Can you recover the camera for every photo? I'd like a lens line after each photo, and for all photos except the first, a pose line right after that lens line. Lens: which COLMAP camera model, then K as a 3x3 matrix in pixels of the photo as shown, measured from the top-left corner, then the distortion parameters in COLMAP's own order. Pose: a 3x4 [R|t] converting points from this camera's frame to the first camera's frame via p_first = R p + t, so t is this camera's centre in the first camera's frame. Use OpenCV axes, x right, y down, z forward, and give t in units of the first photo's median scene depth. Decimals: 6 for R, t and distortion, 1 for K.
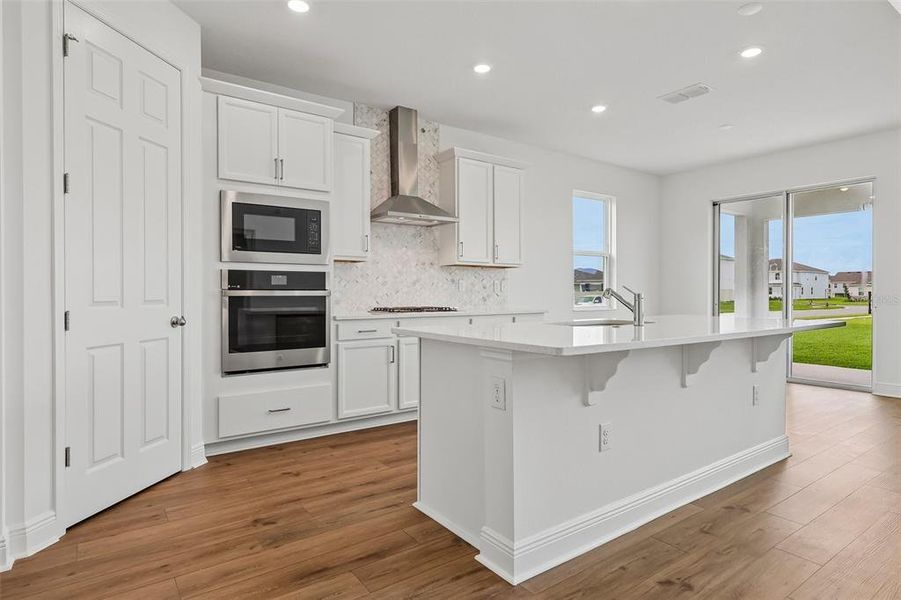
lens RADIAL K [[496.5, 0, 451.2], [0, 496.5, 293.7], [0, 0, 1]] dist [-0.001675, -0.000418]
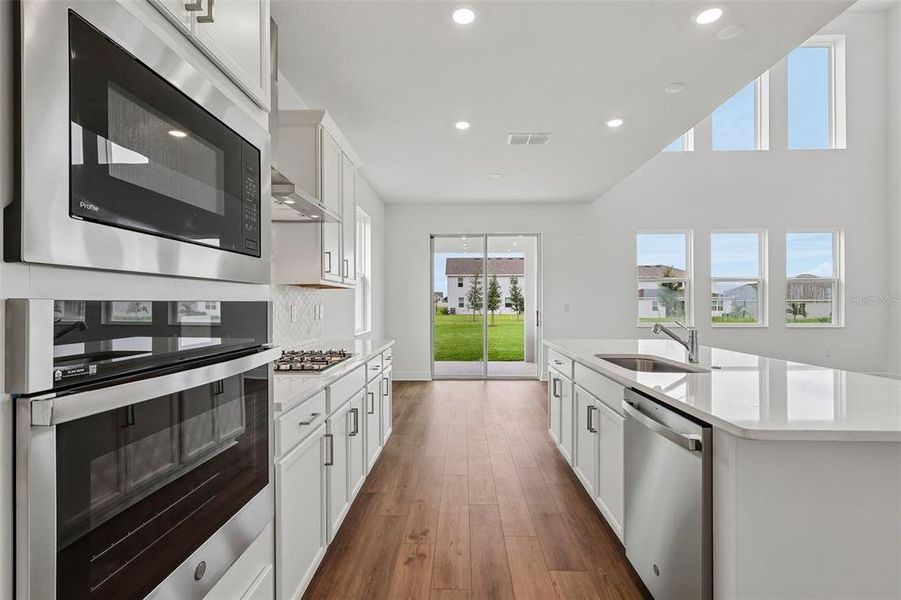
lens RADIAL K [[419.2, 0, 450.5], [0, 419.2, 300.0], [0, 0, 1]] dist [0.000097, 0.000290]
pose [[0.607389, 0.004692, 0.794391, -0.450420], [0.000598, 0.999980, -0.006364, -0.044149], [-0.794404, 0.004341, 0.607374, 0.683666]]
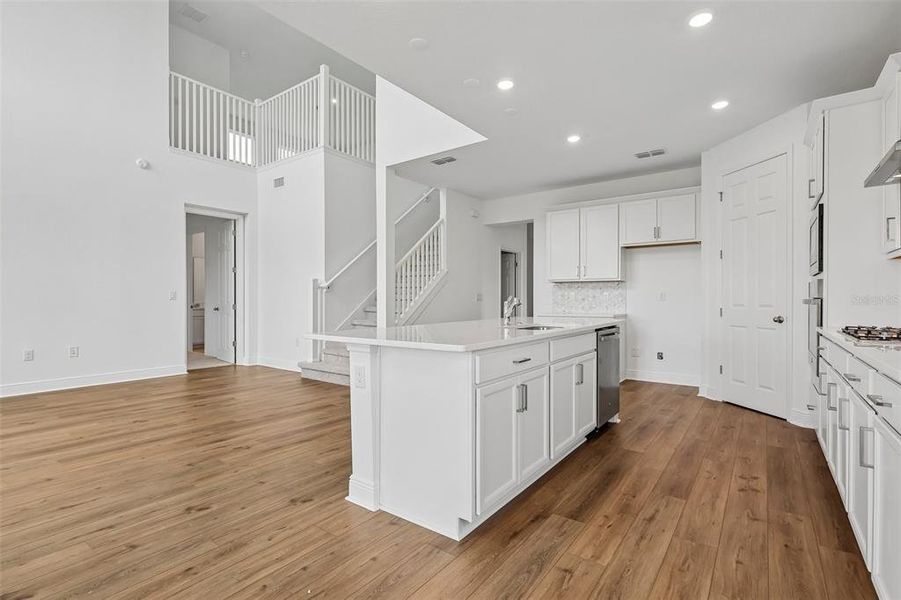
lens RADIAL K [[426.7, 0, 450.5], [0, 426.7, 300.0], [0, 0, 1]] dist [-0.001957, 0.000000]
pose [[-0.952498, -0.018761, -0.303967, 0.727551], [-0.023097, 0.999676, 0.010674, 0.003218], [0.303669, 0.017187, -0.952623, 1.634219]]
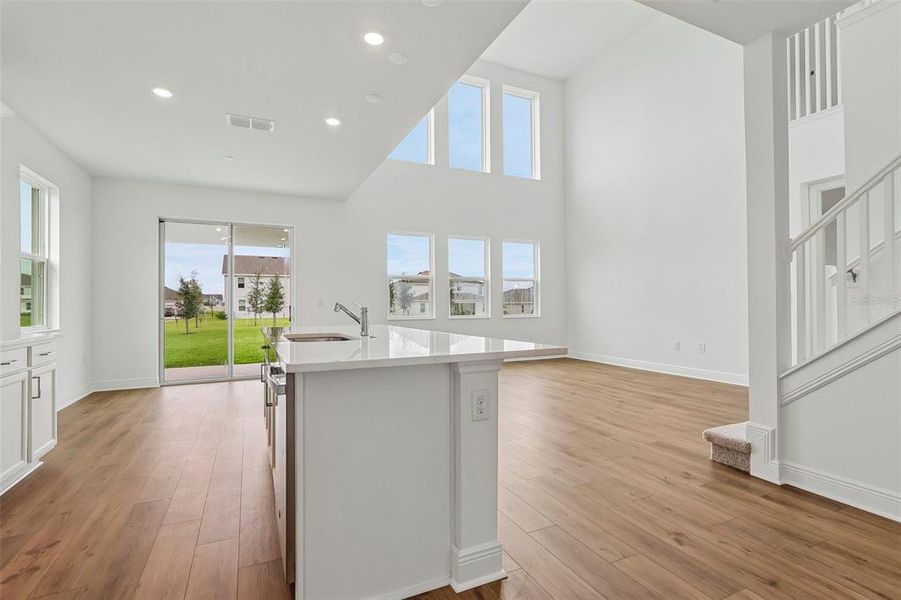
lens RADIAL K [[426.7, 0, 450.5], [0, 426.7, 300.0], [0, 0, 1]] dist [-0.001957, 0.000000]
pose [[0.185353, 0.012867, 0.982588, -0.420208], [0.004960, 0.999889, -0.014029, -0.003014], [-0.982659, 0.007474, 0.185269, 0.481871]]
